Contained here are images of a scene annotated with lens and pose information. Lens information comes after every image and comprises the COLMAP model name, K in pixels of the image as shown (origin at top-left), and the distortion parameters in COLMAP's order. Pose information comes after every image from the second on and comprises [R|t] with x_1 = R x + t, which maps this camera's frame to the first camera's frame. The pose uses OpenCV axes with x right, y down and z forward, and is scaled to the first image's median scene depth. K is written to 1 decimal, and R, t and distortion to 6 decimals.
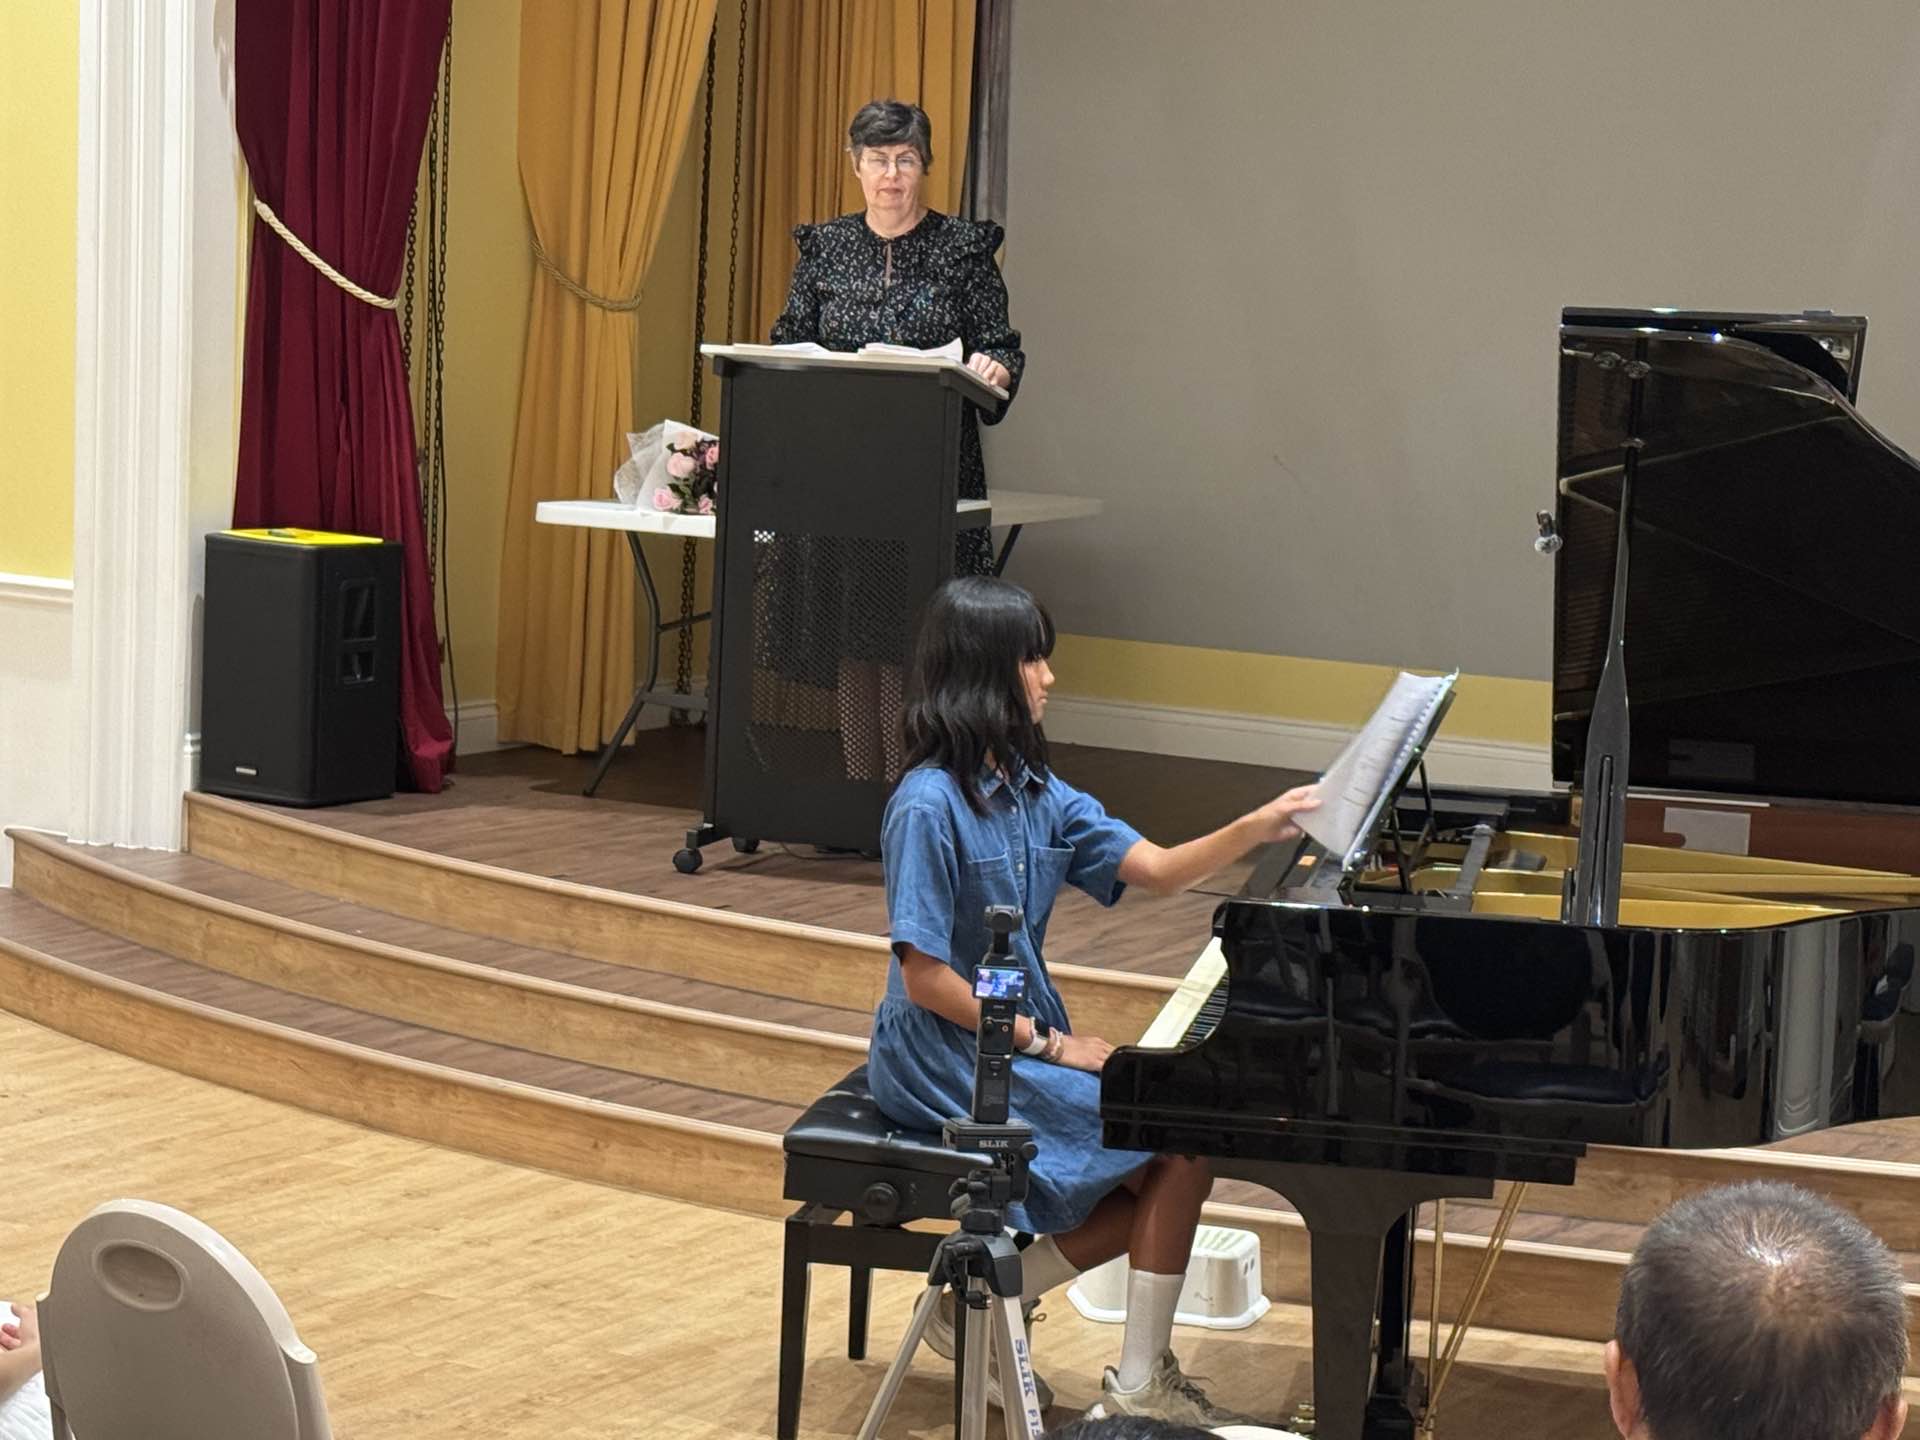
lens RADIAL K [[4129.3, 0, 967.6], [0, 4129.3, 748.6], [0, 0, 1]] dist [0.148305, 0.000000]
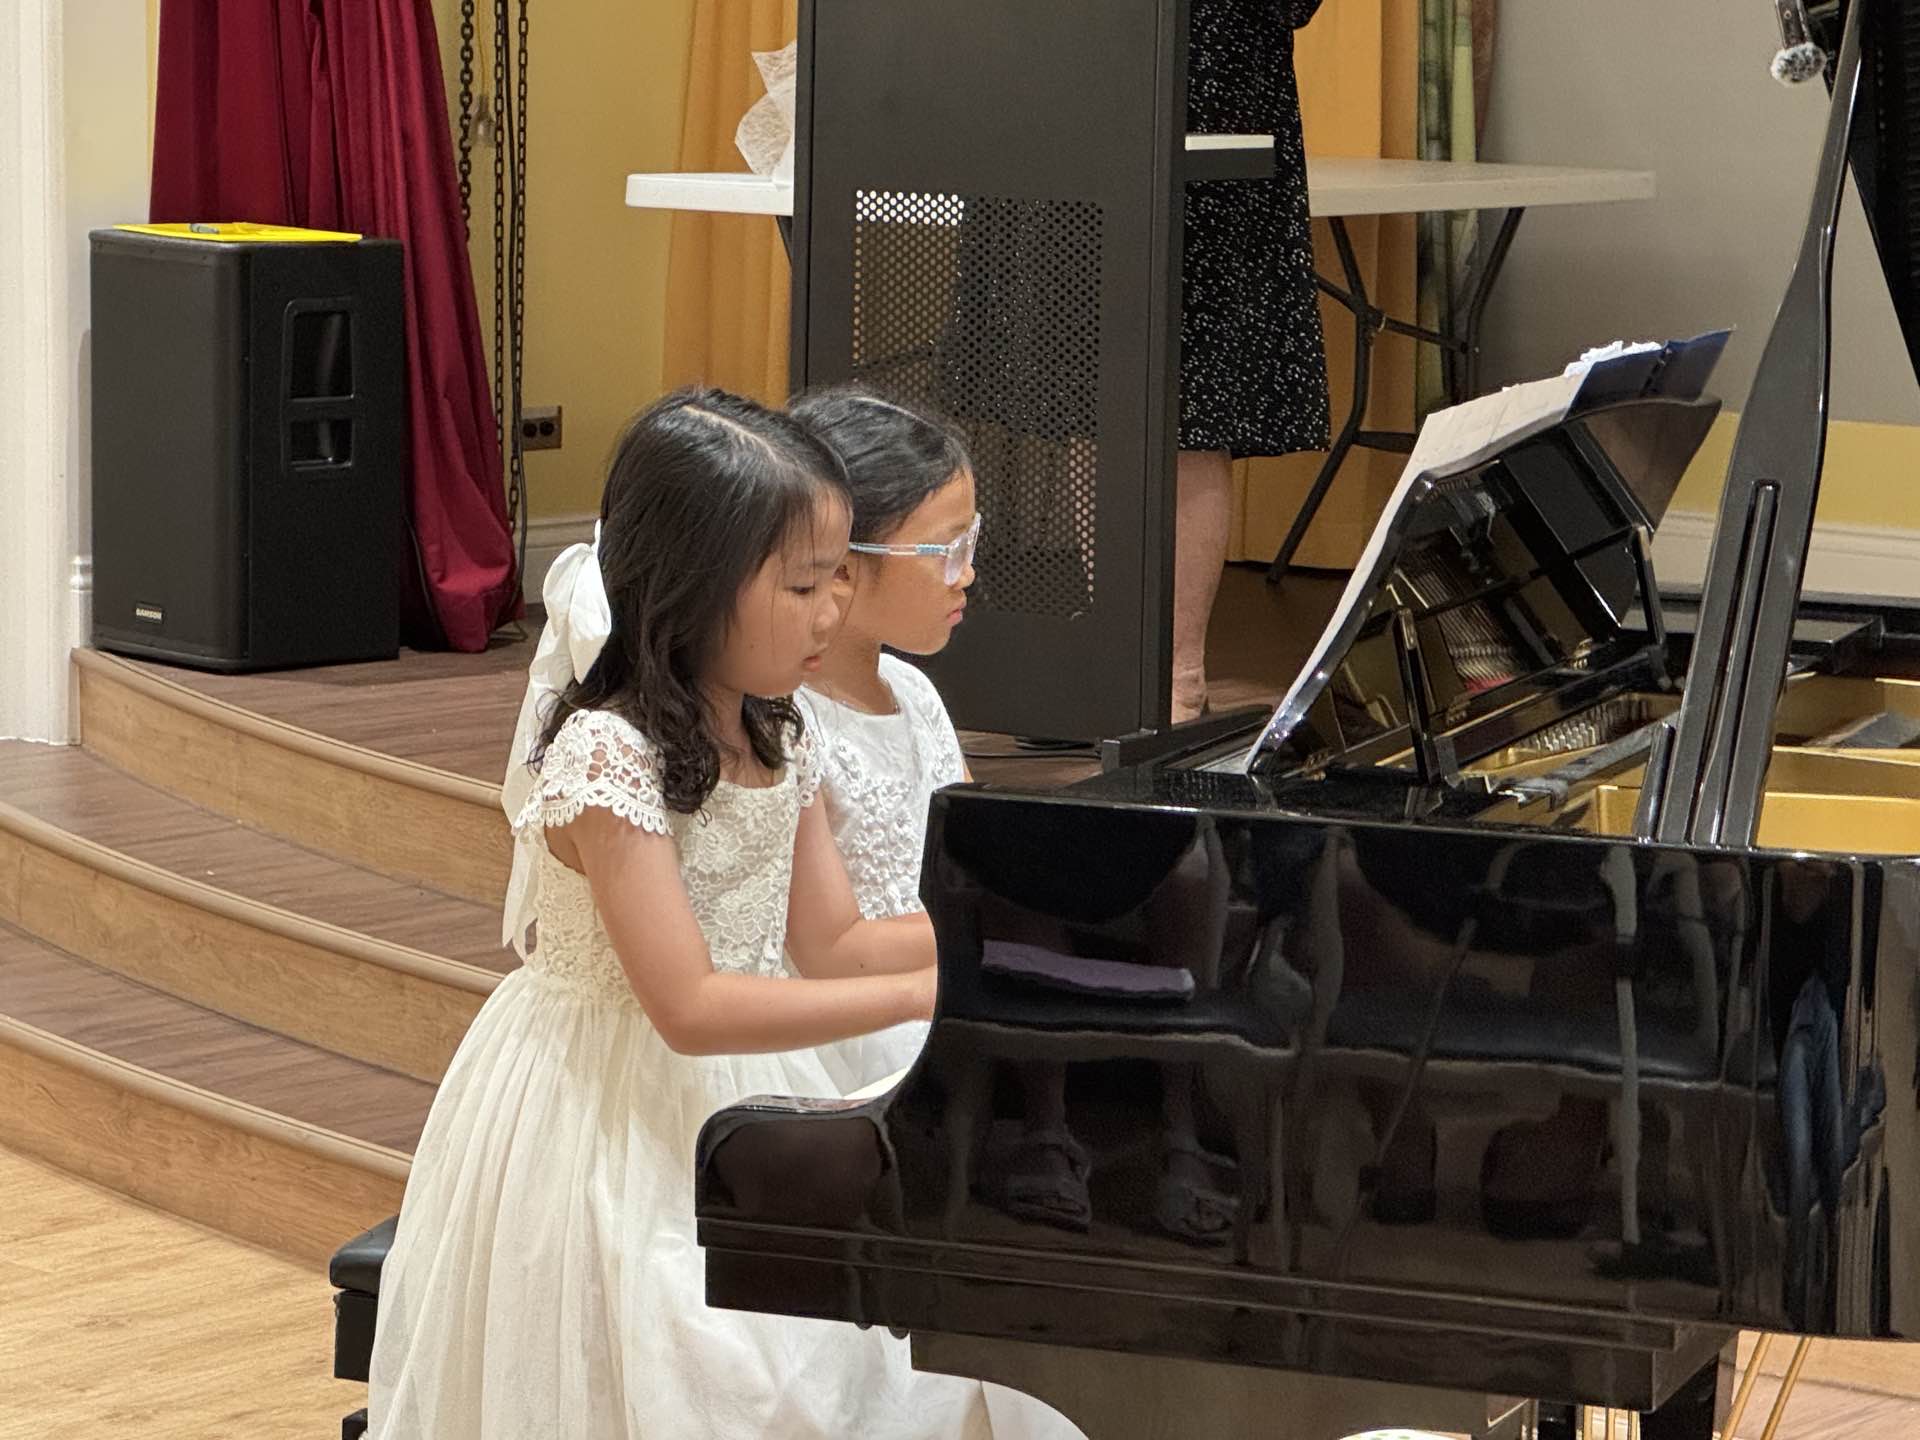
lens RADIAL K [[5489.7, 0, 956.7], [0, 5489.7, 753.0], [0, 0, 1]] dist [0.158083, 0.000000]
pose [[0.978992, 0.003291, -0.203871, 0.124548], [0.000003, 0.999869, 0.016158, 0.014475], [0.203898, -0.015819, 0.978864, 0.248553]]
